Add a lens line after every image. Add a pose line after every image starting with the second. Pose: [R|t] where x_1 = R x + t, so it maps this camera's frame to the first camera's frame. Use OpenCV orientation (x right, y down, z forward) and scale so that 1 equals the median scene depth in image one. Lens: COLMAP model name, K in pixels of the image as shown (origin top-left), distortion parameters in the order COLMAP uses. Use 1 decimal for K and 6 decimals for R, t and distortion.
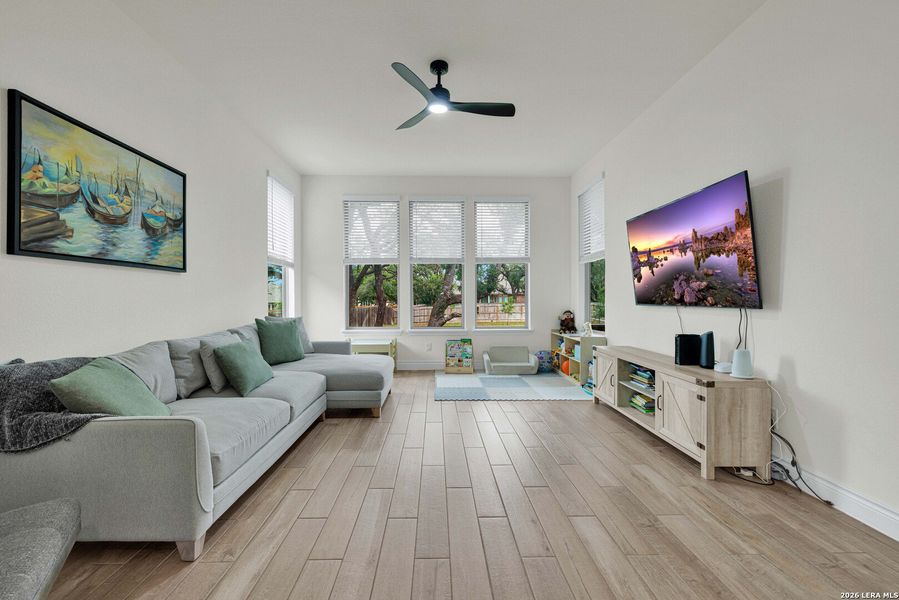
lens RADIAL K [[374.5, 0, 443.9], [0, 374.5, 299.9], [0, 0, 1]] dist [-0.001838, 0.001046]
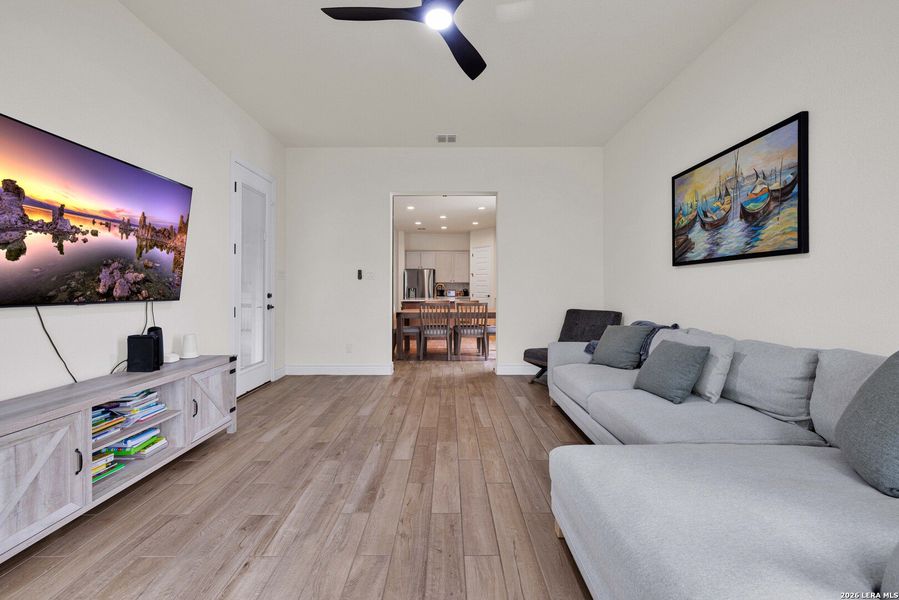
lens RADIAL K [[374.5, 0, 453.7], [0, 374.5, 294.0], [0, 0, 1]] dist [-0.001838, 0.001046]
pose [[-0.999954, 0.003300, 0.009002, -0.056297], [0.003422, 0.999901, 0.013613, -0.010147], [-0.008956, 0.013644, -0.999867, 1.926302]]
